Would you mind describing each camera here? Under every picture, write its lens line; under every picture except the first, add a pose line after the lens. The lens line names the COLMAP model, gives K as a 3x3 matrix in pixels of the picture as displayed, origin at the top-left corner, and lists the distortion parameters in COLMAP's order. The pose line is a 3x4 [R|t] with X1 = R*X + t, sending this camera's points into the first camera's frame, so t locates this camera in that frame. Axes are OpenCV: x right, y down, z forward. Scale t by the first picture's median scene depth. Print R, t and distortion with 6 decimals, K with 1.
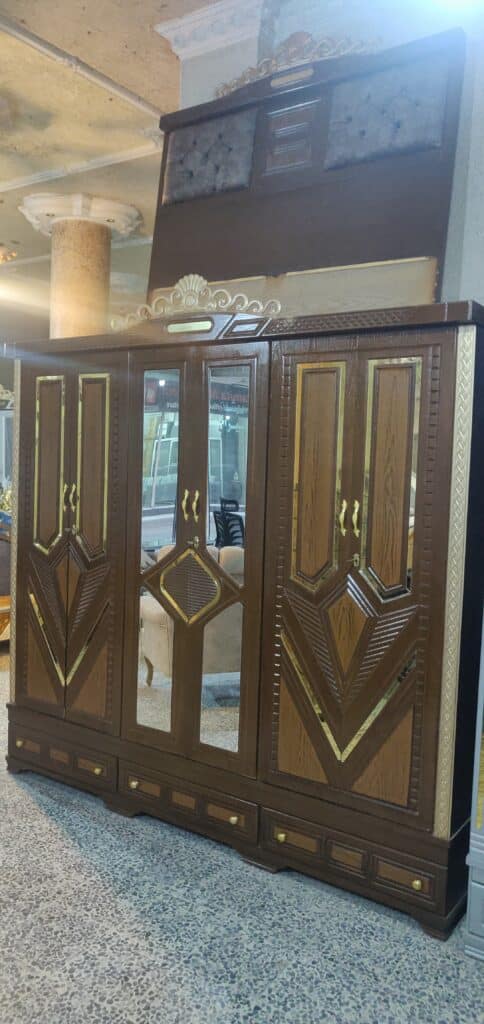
lens RADIAL K [[761.2, 0, 245.2], [0, 761.2, 510.0], [0, 0, 1]] dist [-0.036332, 0.077471]
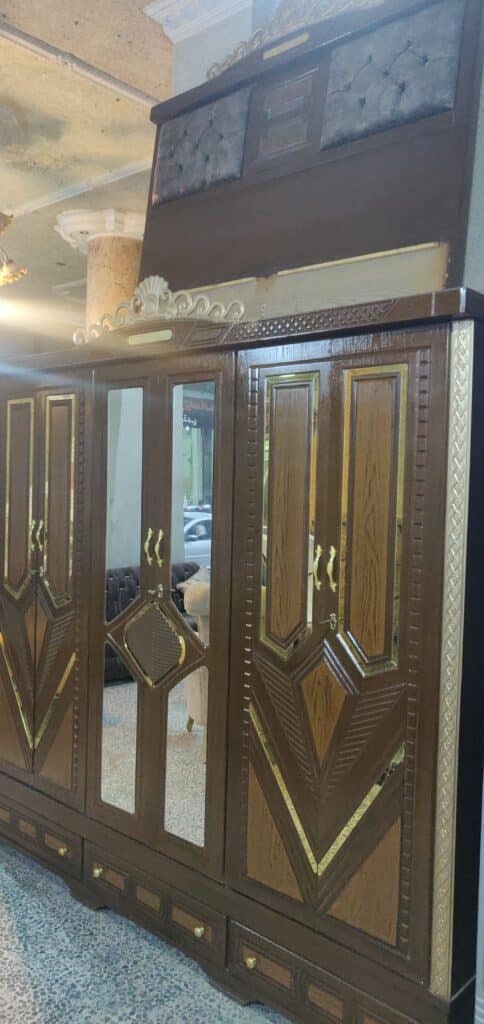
lens RADIAL K [[761.2, 0, 244.6], [0, 761.2, 506.8], [0, 0, 1]] dist [-0.036332, 0.077471]
pose [[0.991035, -0.001872, -0.133586, 0.140052], [-0.002368, 0.999499, -0.031572, -0.024460], [0.133578, 0.031605, 0.990534, 0.173099]]
